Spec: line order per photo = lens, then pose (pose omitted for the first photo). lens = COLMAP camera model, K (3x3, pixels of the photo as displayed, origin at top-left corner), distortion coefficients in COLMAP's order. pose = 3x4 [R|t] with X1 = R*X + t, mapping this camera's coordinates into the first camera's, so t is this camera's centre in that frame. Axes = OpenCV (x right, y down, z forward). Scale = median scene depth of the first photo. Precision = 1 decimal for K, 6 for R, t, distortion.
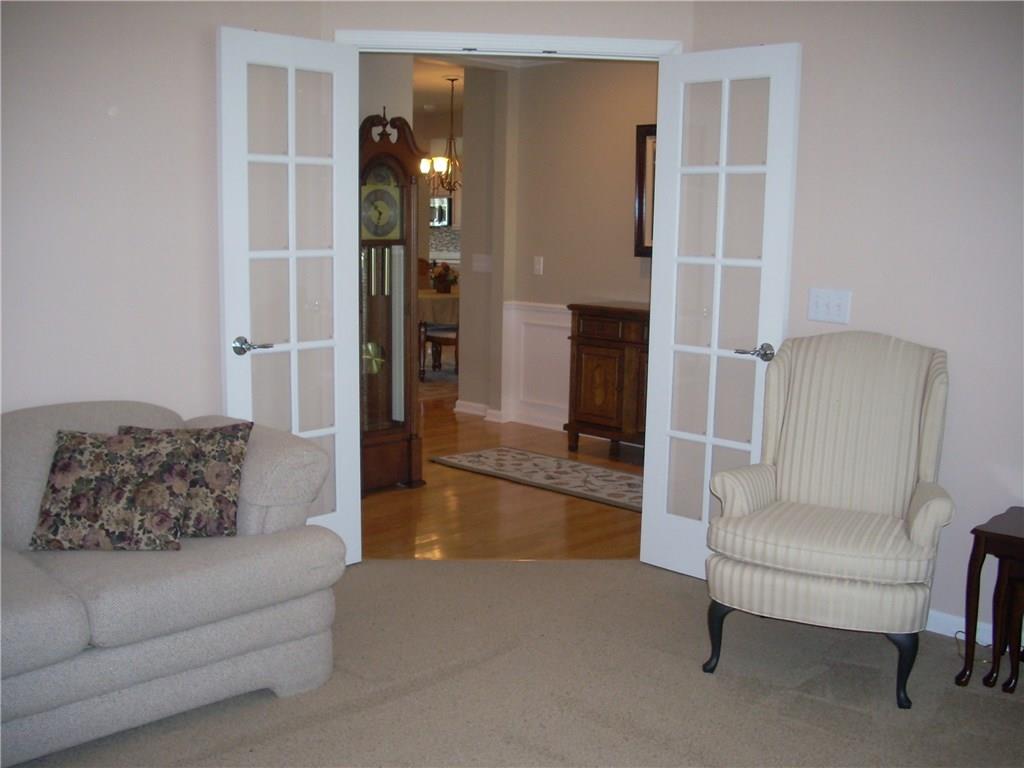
lens RADIAL K [[1091.3, 0, 512.0], [0, 1091.3, 423.5], [0, 0, 1]] dist [-0.167160, 0.119145]
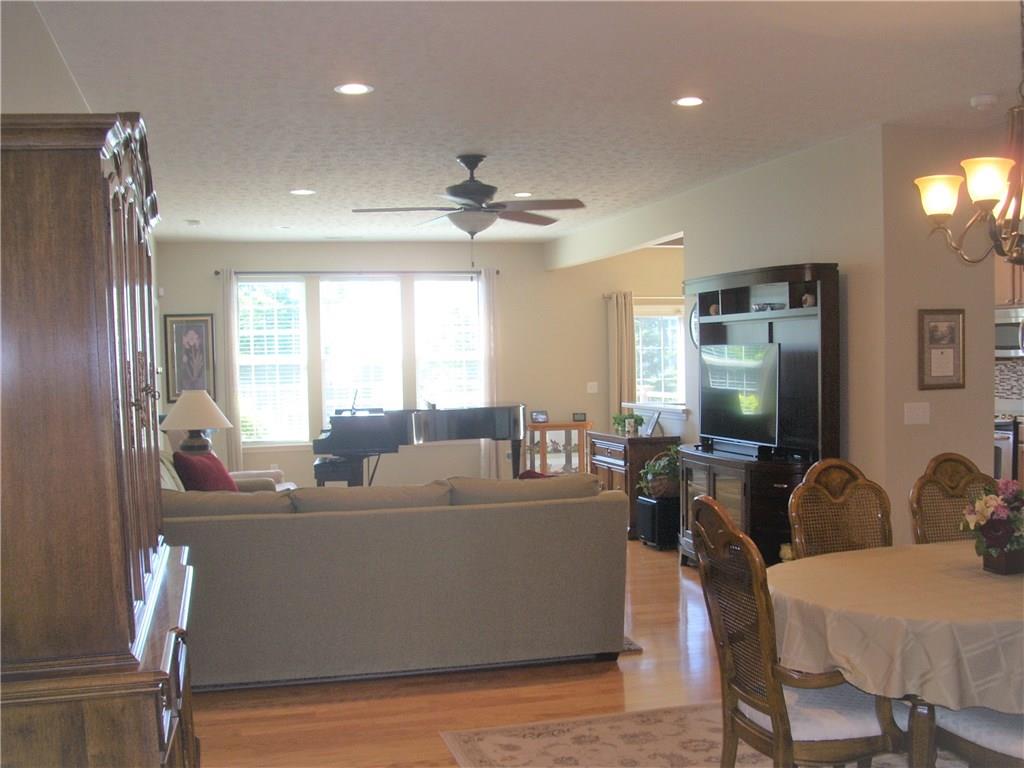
lens RADIAL K [[1091.3, 0, 512.0], [0, 1091.3, 423.5], [0, 0, 1]] dist [-0.167160, 0.119145]
pose [[0.861369, -0.004700, -0.507958, -0.044184], [-0.054410, 0.993351, -0.101457, -0.191441], [0.505057, 0.115029, 0.855386, 0.990278]]
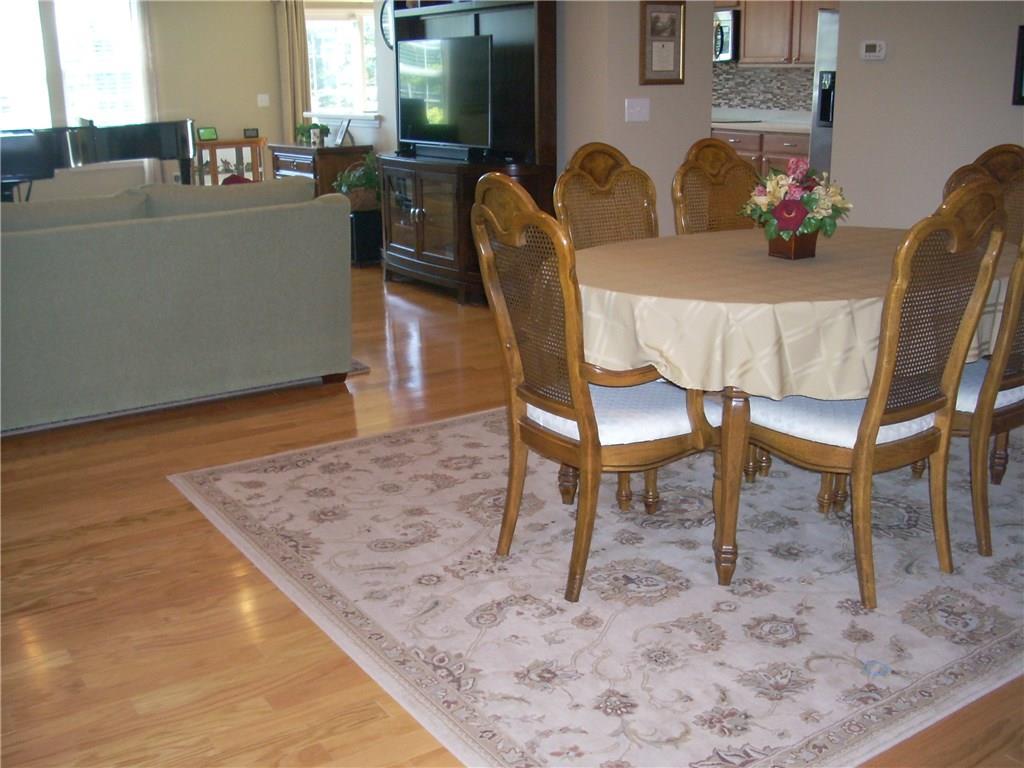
lens RADIAL K [[1091.3, 0, 512.0], [0, 1091.3, 423.5], [0, 0, 1]] dist [-0.167160, 0.119145]
pose [[0.976259, 0.036144, -0.213571, -0.113643], [-0.006986, 0.990721, 0.135731, -0.175825], [0.216495, -0.131017, 0.967453, 1.039405]]
